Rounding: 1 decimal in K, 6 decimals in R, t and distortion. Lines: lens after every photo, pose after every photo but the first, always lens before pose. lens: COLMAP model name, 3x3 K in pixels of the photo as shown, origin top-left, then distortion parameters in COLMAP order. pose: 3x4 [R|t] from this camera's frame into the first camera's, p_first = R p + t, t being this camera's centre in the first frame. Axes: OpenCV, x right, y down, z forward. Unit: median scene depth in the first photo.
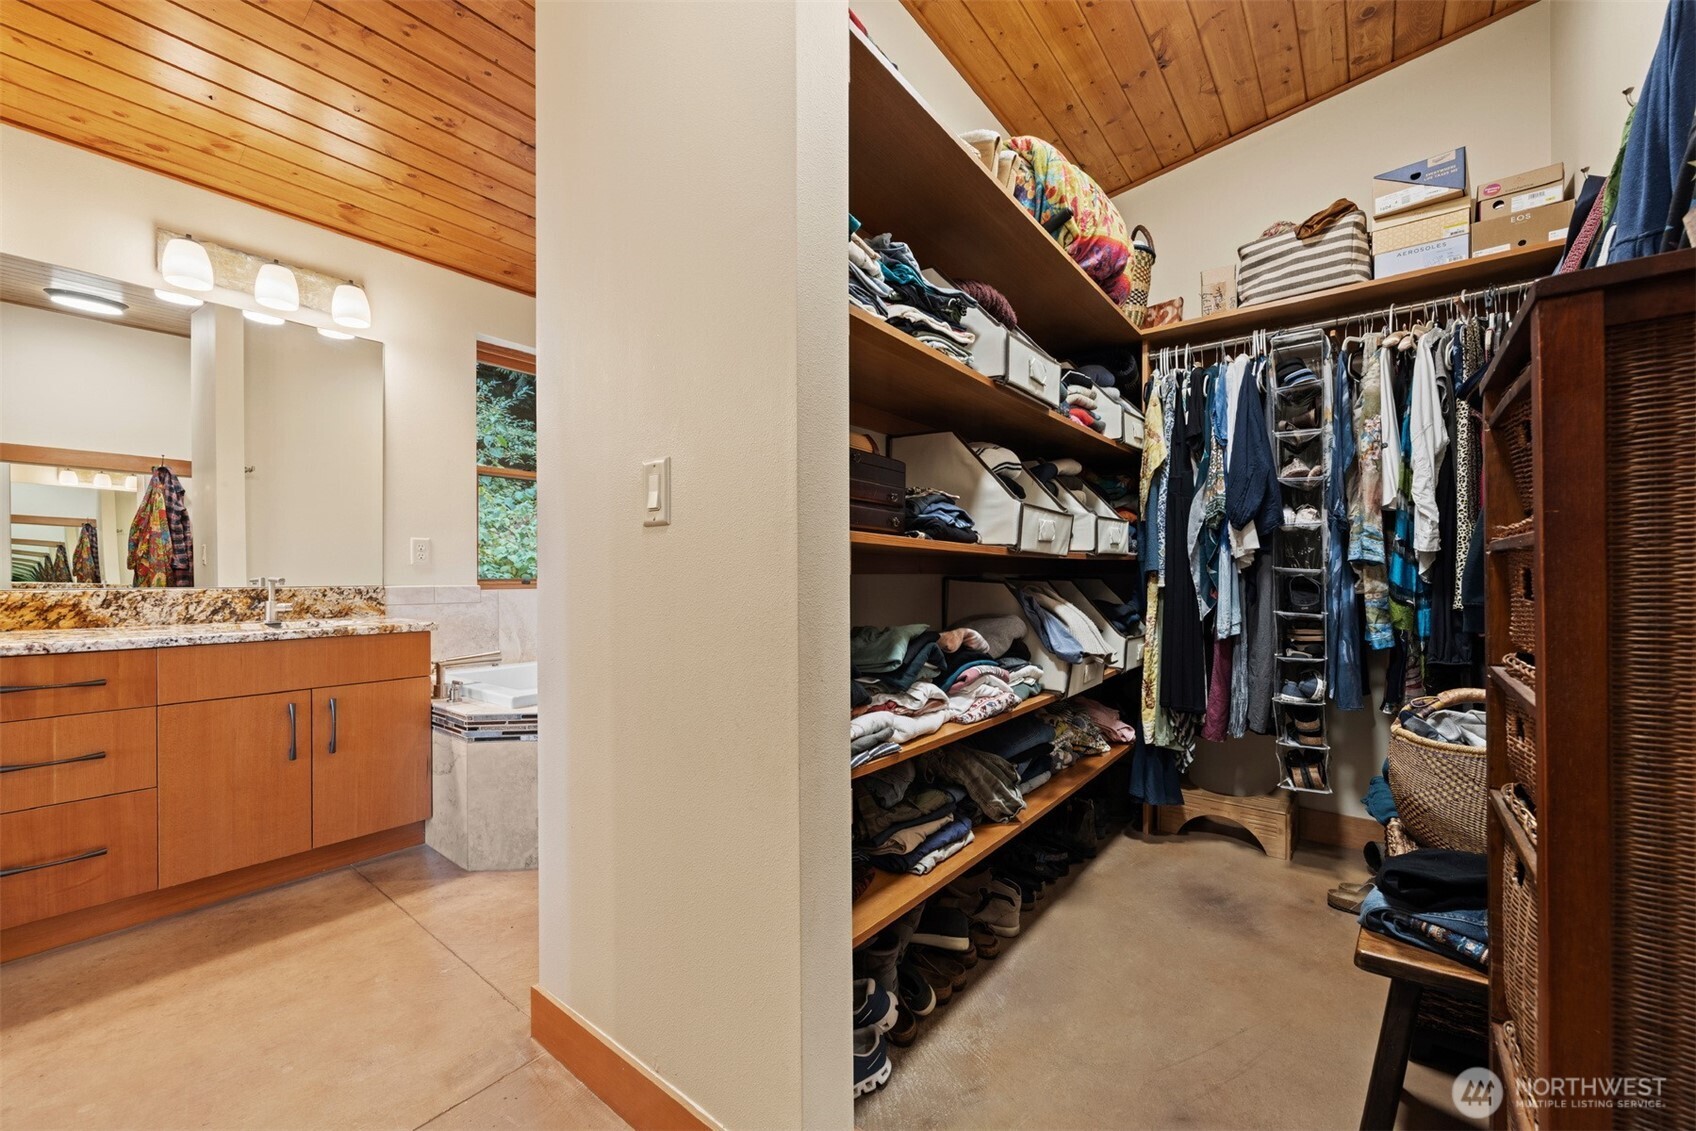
lens RADIAL K [[652.0, 0, 863.1], [0, 652.0, 580.1], [0, 0, 1]] dist [-0.000627, -0.000444]
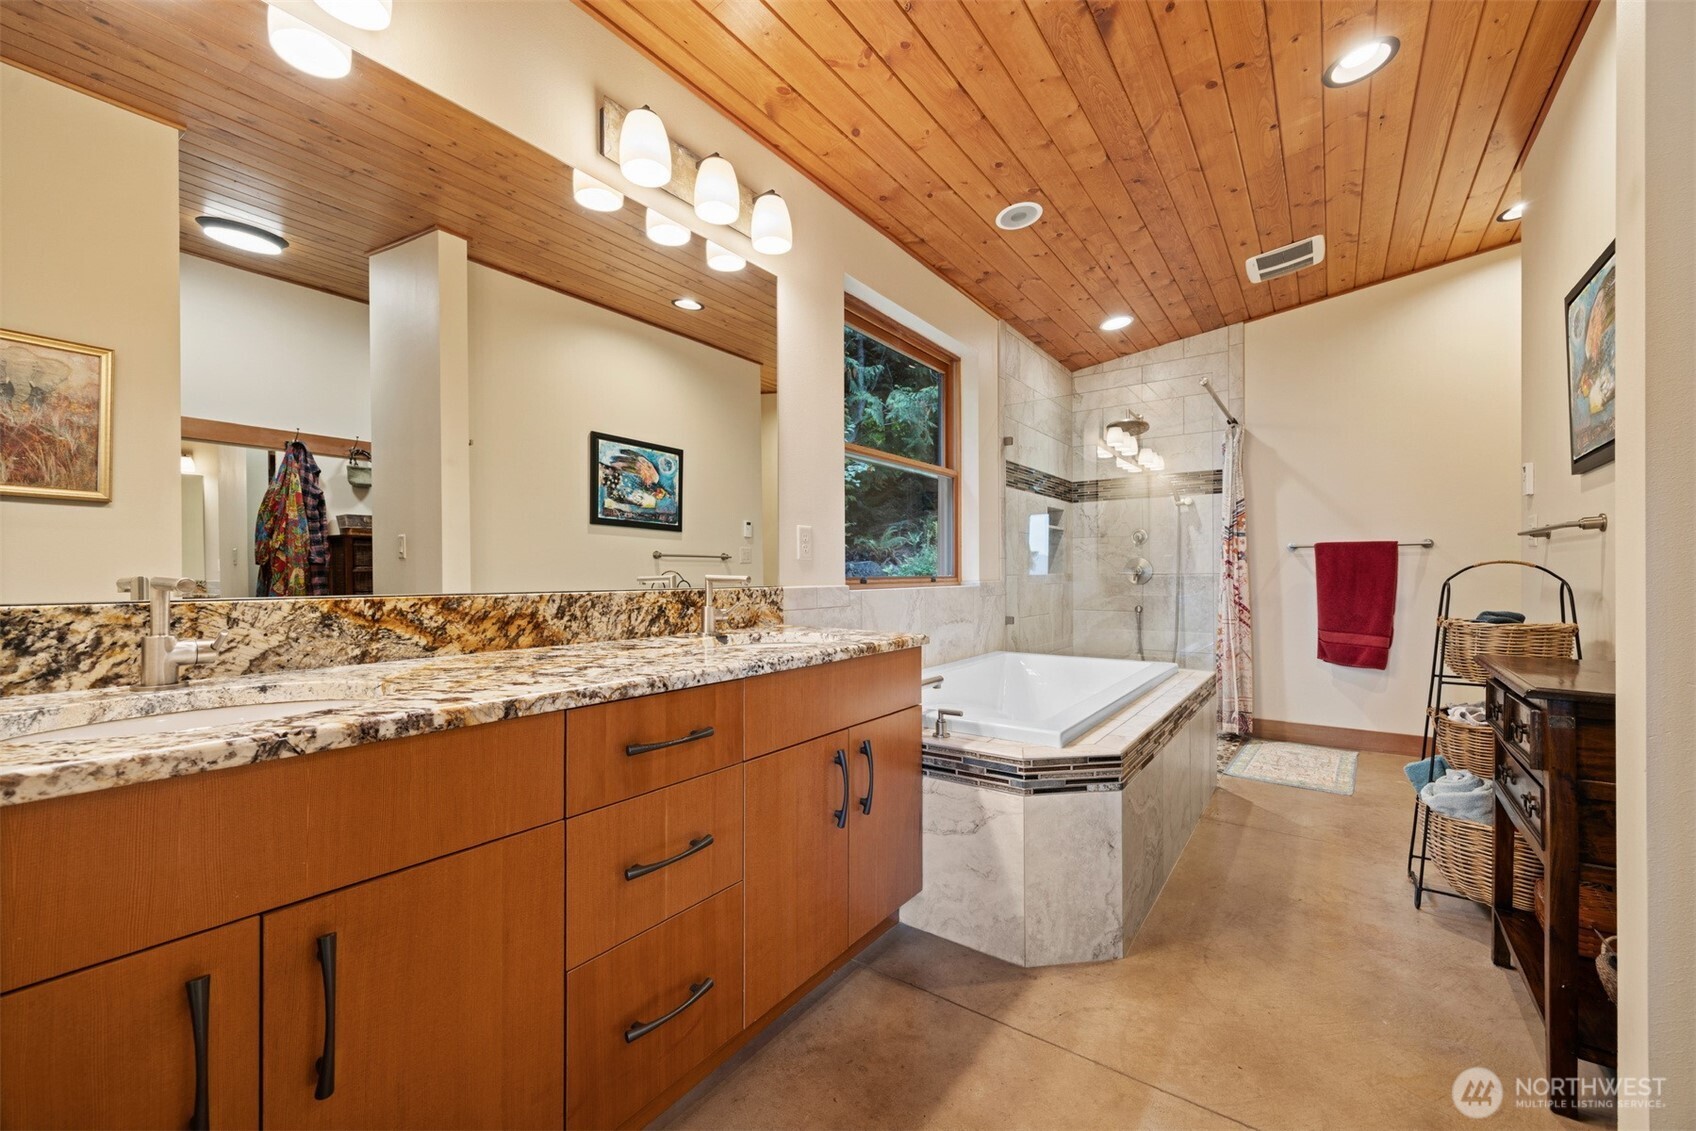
lens RADIAL K [[652.0, 0, 837.3], [0, 652.0, 572.0], [0, 0, 1]] dist [-0.000627, -0.000444]
pose [[0.998839, 0.002596, 0.048095, -0.847854], [-0.002269, 0.999974, -0.006865, -0.003722], [-0.048112, 0.006748, 0.998819, 0.252641]]
